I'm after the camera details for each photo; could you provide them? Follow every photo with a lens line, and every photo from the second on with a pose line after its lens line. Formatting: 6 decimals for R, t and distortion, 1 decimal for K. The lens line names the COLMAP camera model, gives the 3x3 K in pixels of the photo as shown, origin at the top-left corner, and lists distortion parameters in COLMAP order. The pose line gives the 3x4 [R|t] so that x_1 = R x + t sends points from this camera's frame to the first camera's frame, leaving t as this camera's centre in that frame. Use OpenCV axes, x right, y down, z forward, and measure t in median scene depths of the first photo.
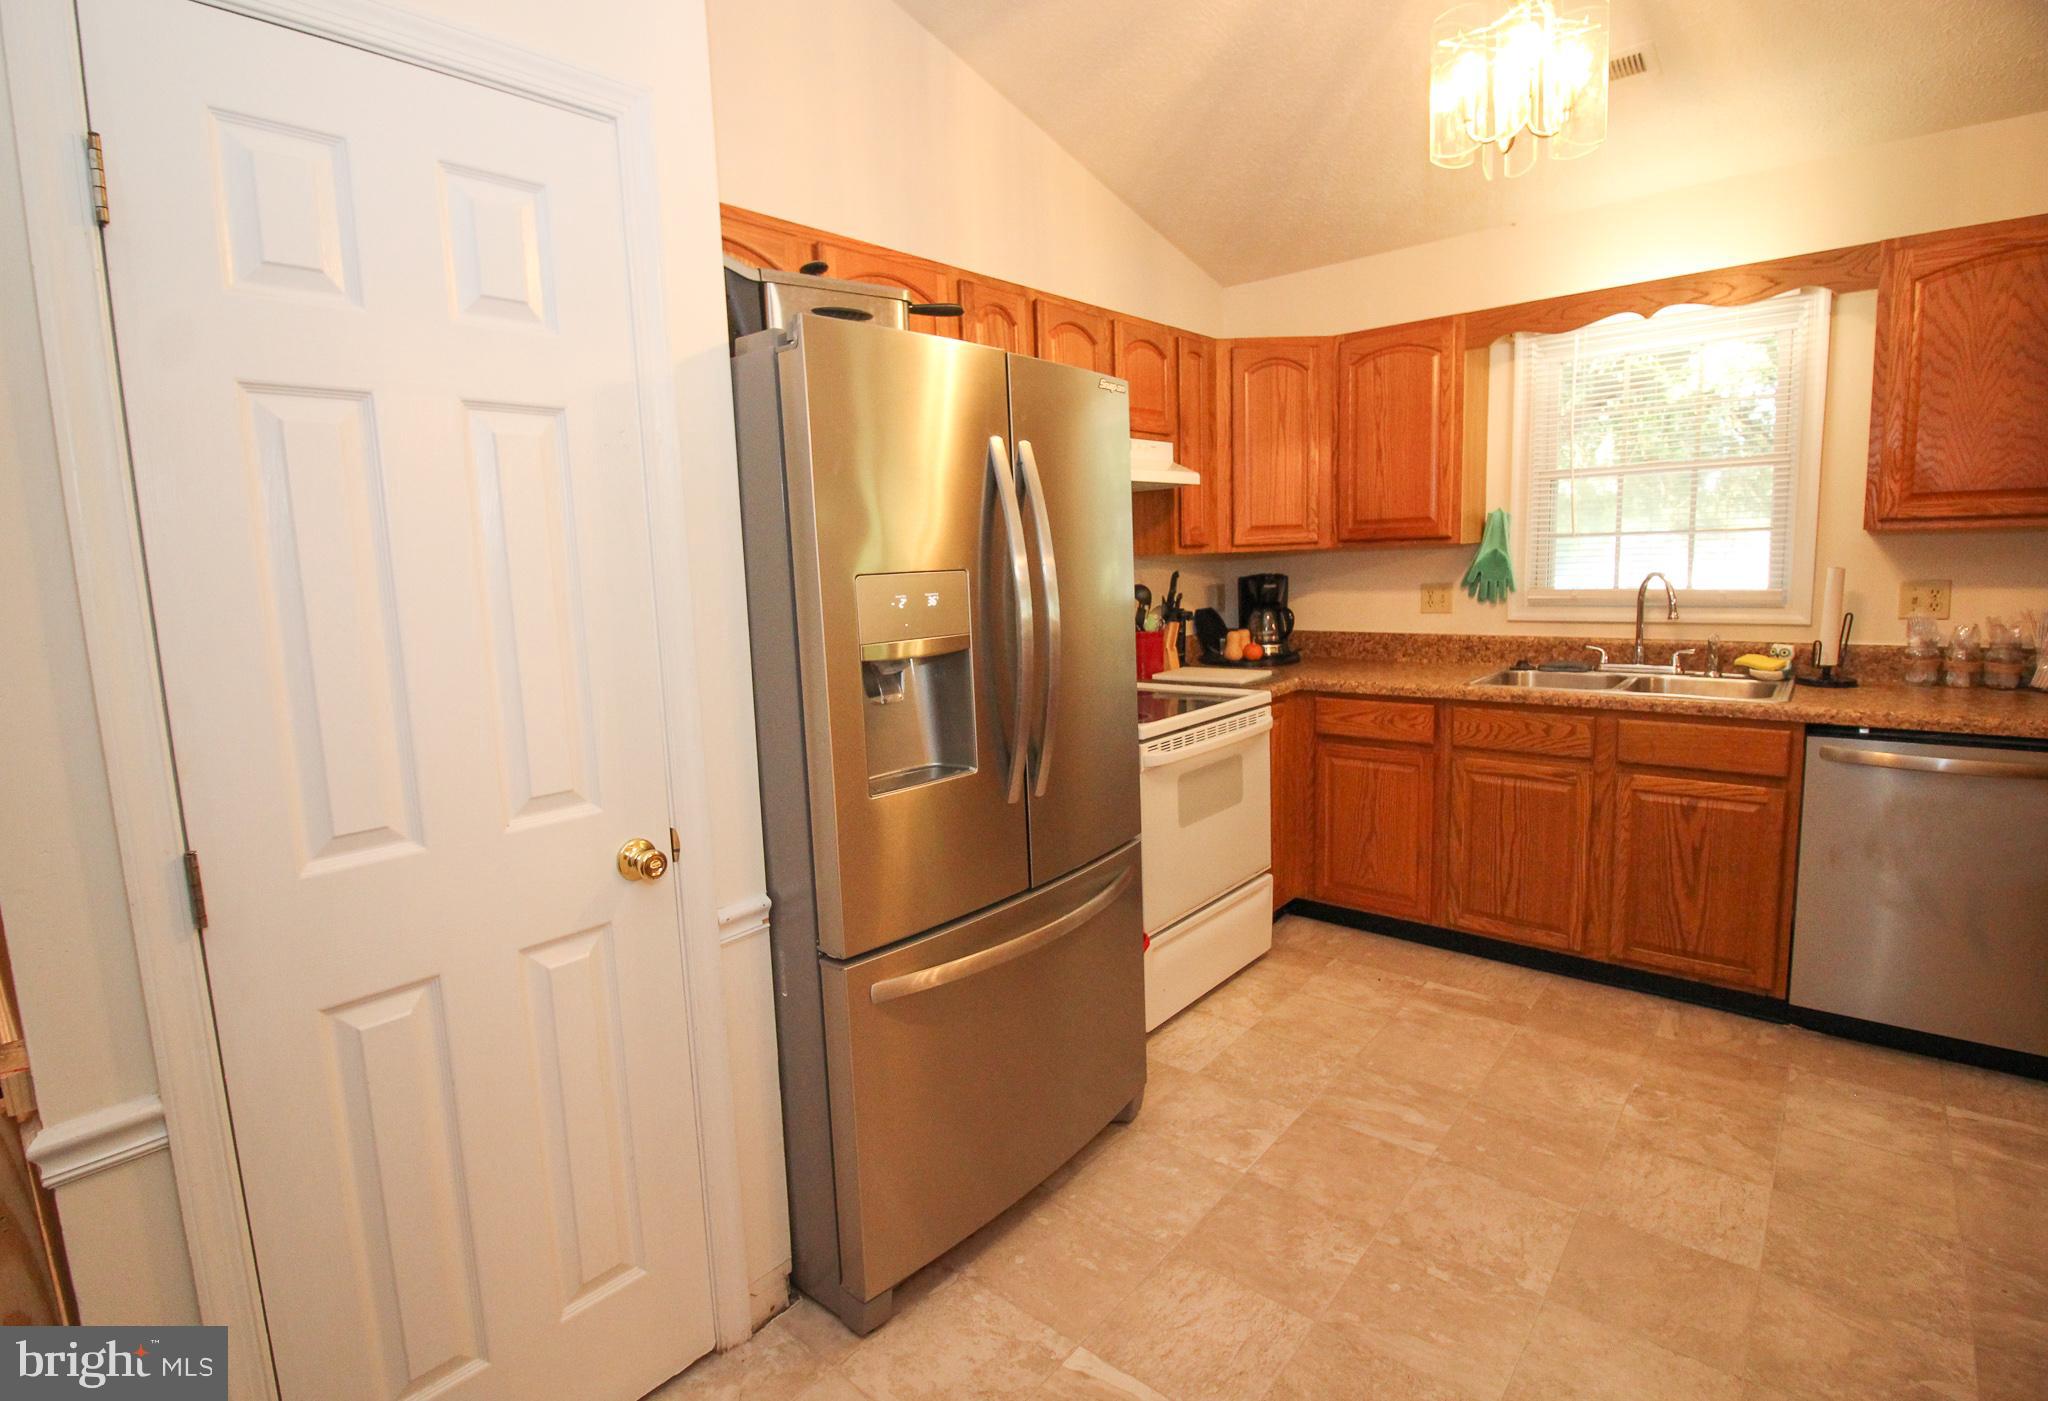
lens RADIAL K [[994.7, 0, 1008.0], [0, 994.7, 692.1], [0, 0, 1]] dist [0.002818, -0.016183]
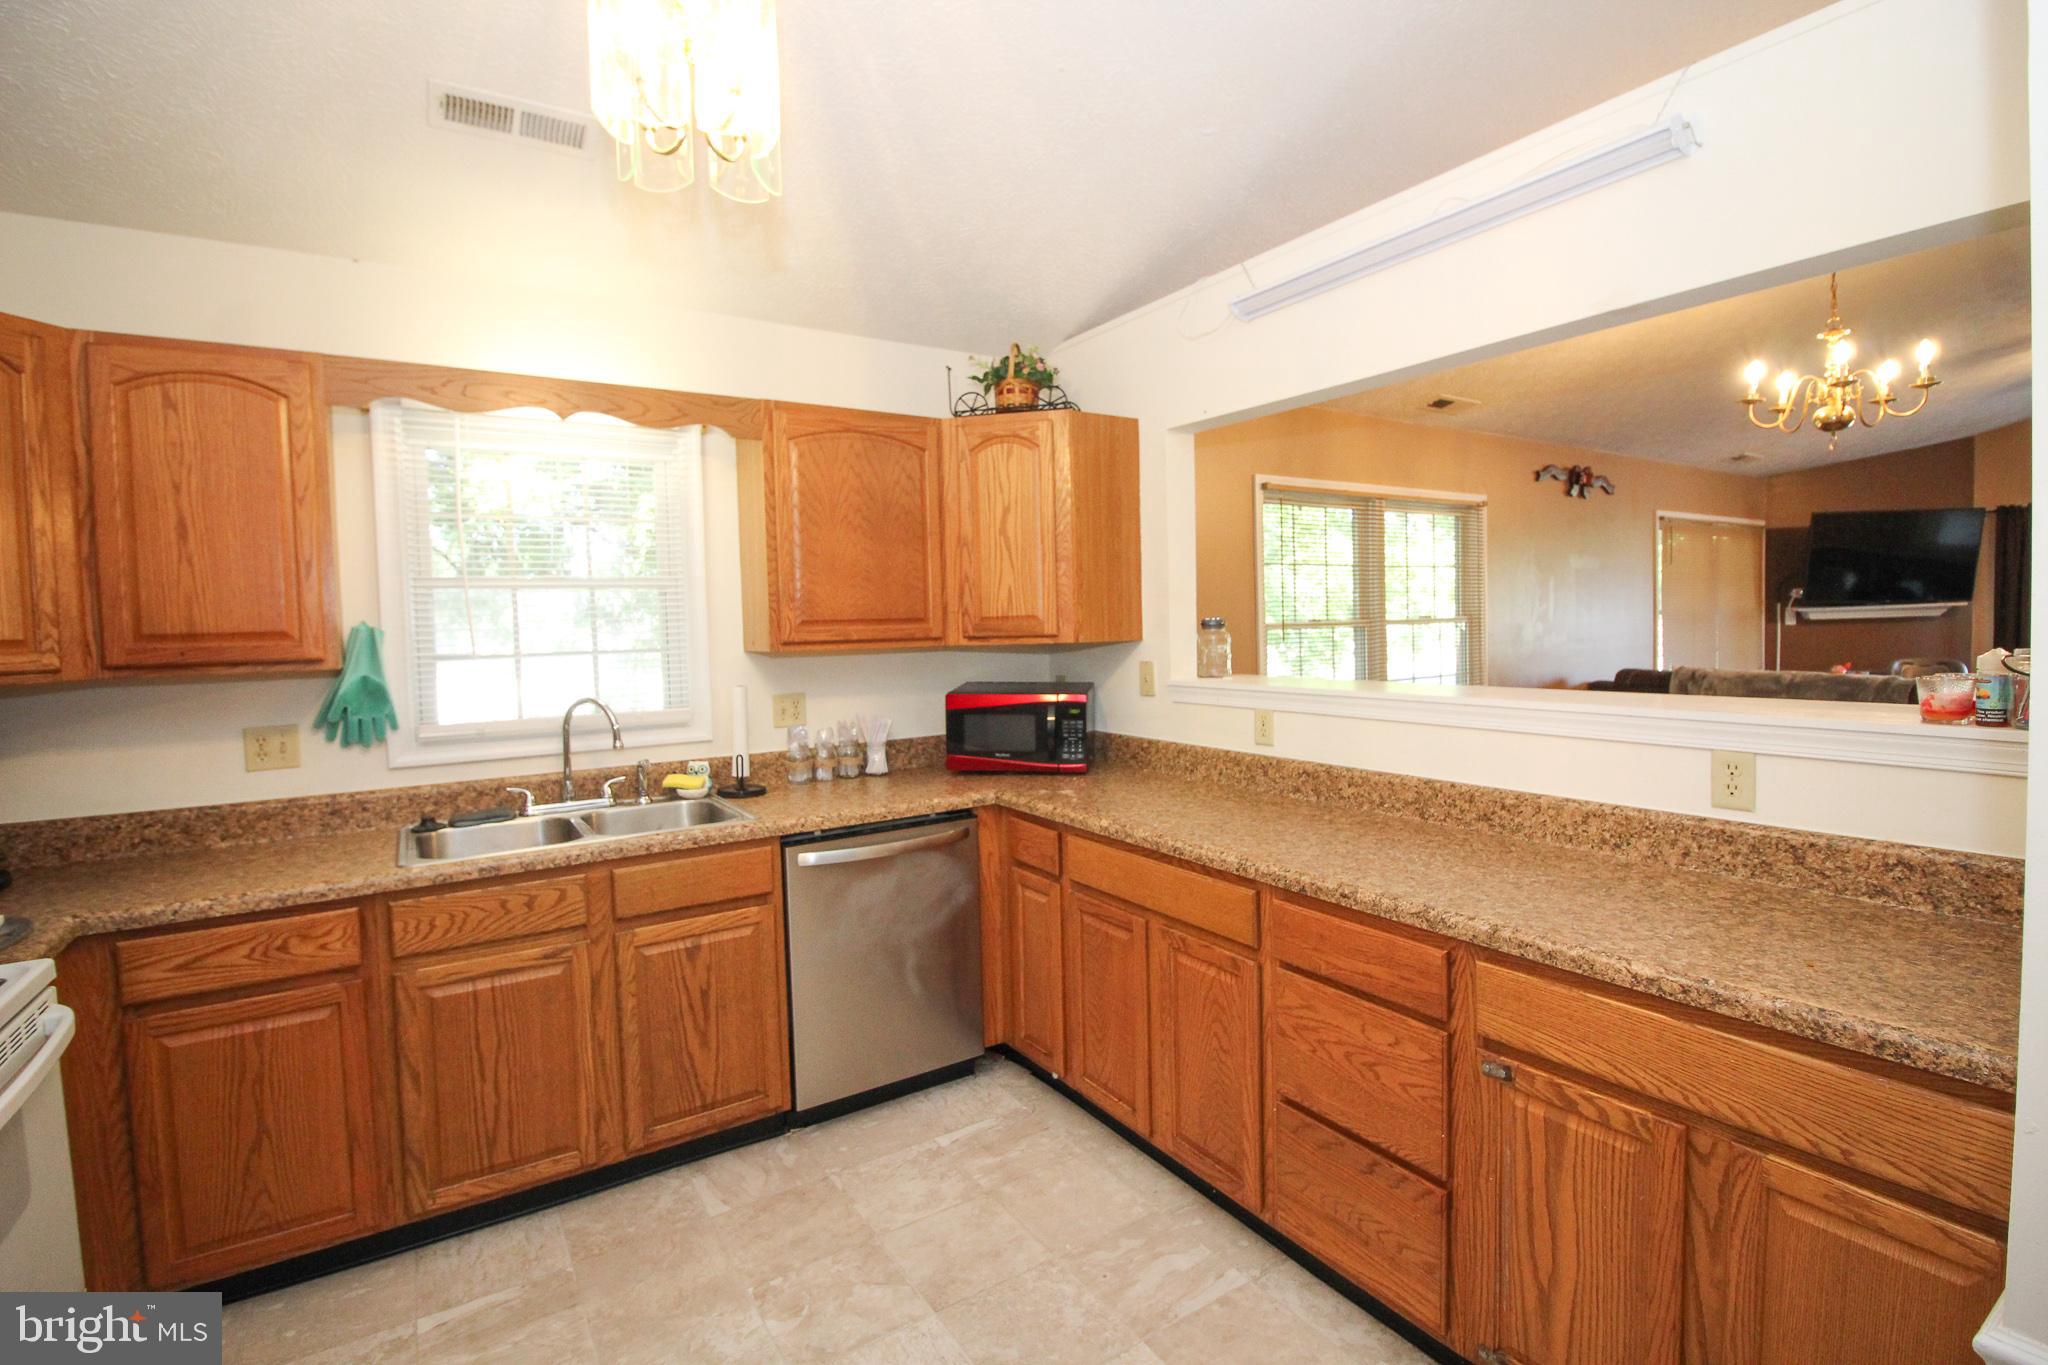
lens RADIAL K [[946.8, 0, 1042.8], [0, 946.8, 666.9], [0, 0, 1]] dist [0.002028, -0.014406]
pose [[0.265338, -0.014792, 0.964042, -0.070983], [0.146604, 0.988875, -0.025178, -0.069909], [-0.952944, 0.148013, 0.264555, 0.394642]]
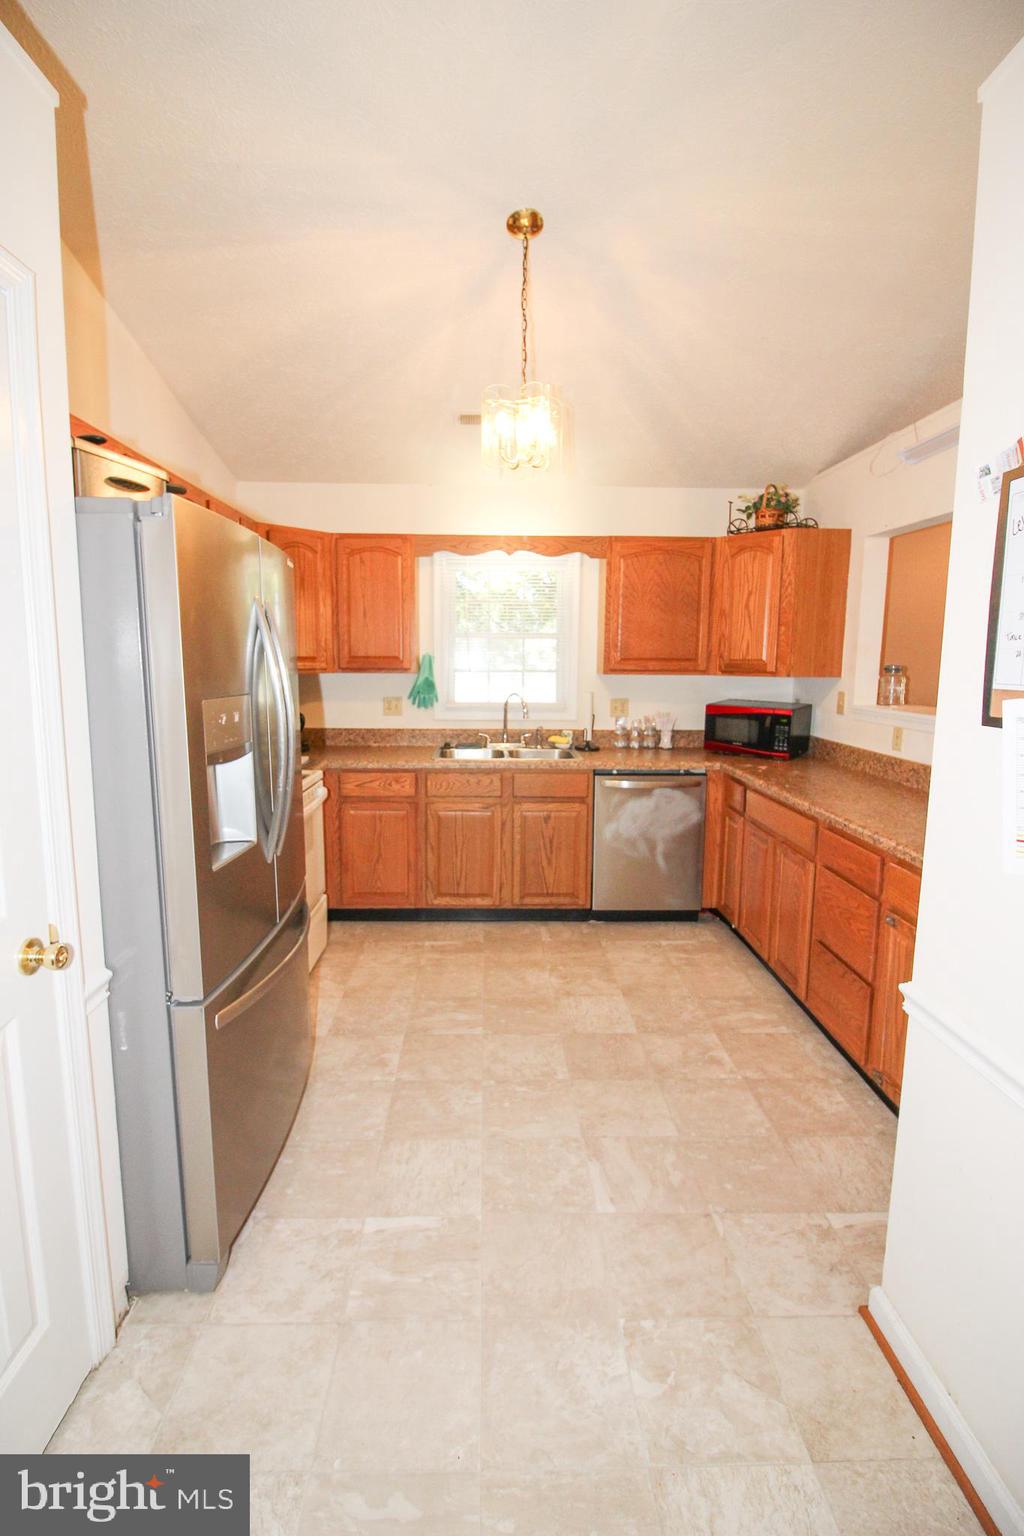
lens RADIAL K [[720.1, 0, 508.1], [0, 720.1, 759.8], [0, 0, 1]] dist [-0.011987, -0.001203]
pose [[0.735685, -0.051769, 0.675342, -0.280080], [0.057482, 0.998250, 0.013904, -0.017322], [-0.674880, 0.028591, 0.737373, 0.027992]]
